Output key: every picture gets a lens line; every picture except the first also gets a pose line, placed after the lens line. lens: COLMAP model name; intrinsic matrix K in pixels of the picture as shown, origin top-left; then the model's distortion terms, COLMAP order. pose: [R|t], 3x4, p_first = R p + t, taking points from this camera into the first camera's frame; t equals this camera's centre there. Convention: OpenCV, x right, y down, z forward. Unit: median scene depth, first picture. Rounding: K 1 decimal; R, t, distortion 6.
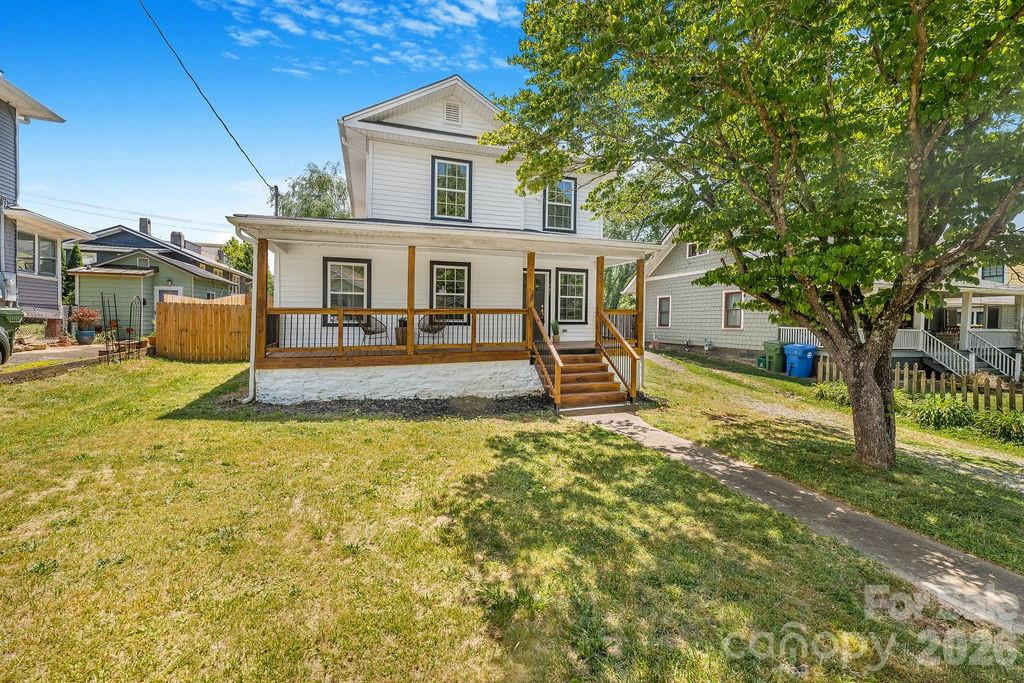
lens RADIAL K [[418.2, 0, 512.7], [0, 418.2, 330.4], [0, 0, 1]] dist [0.000141, -0.000167]
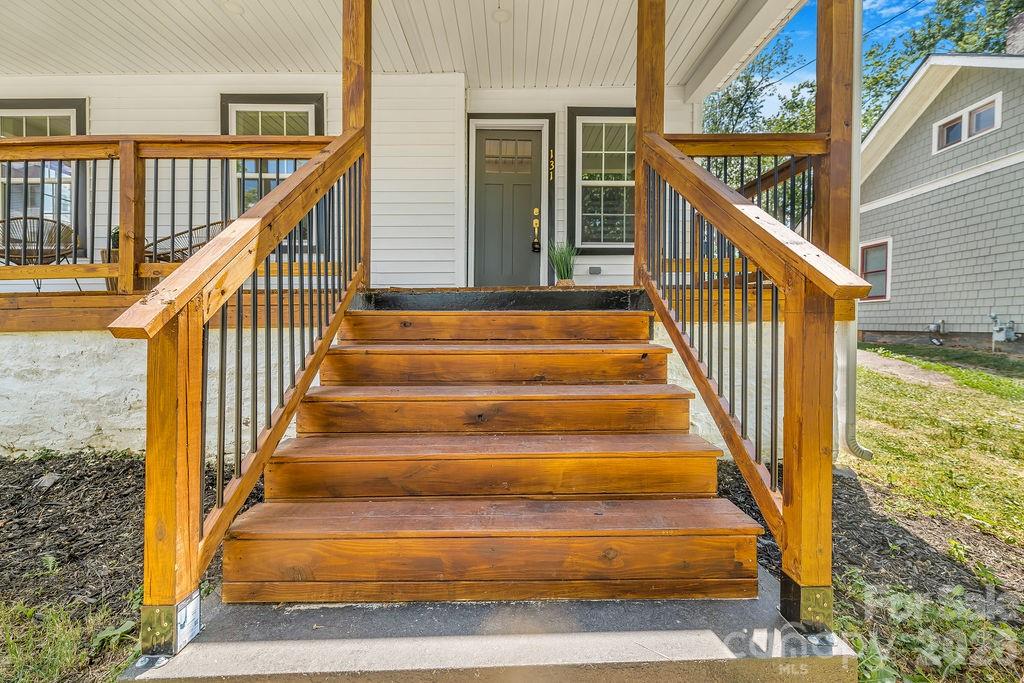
lens RADIAL K [[418.2, 0, 512.7], [0, 418.2, 330.4], [0, 0, 1]] dist [0.000141, -0.000167]
pose [[0.945868, -0.002082, -0.324544, 0.178219], [-0.000344, 0.999972, -0.007418, 0.058137], [0.324550, 0.007128, 0.945842, 0.617190]]
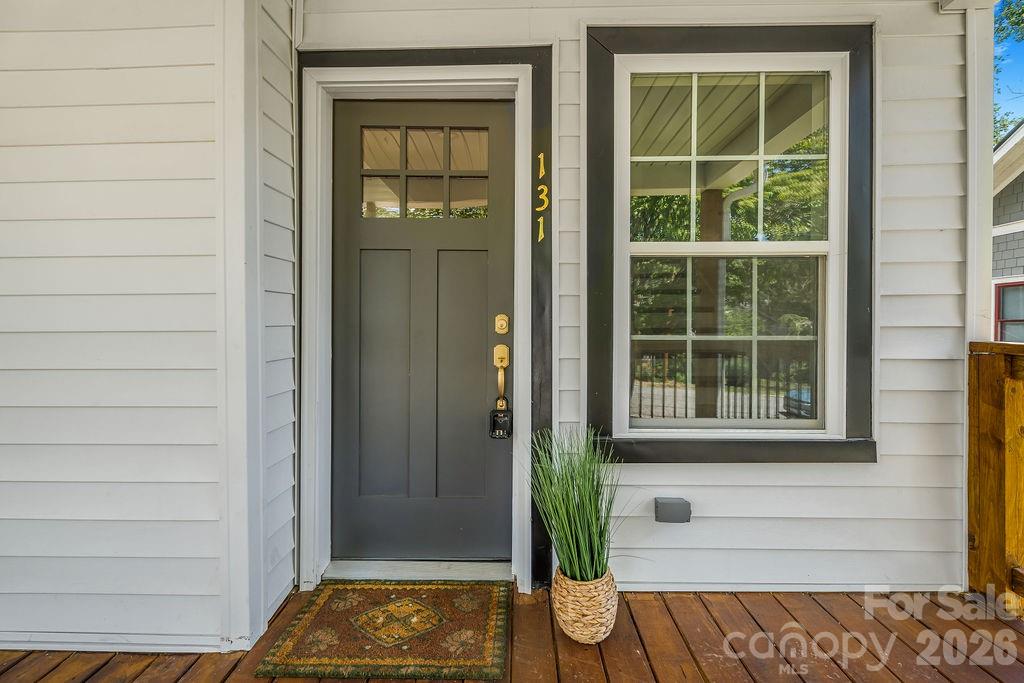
lens RADIAL K [[439.3, 0, 512.0], [0, 439.3, 341.5], [0, 0, 1]] dist [-0.016805, -0.000142]
pose [[0.941799, -0.007464, -0.336095, 0.124343], [0.003039, 0.999902, -0.013691, -0.050502], [0.336164, 0.011873, 0.941729, 0.861099]]
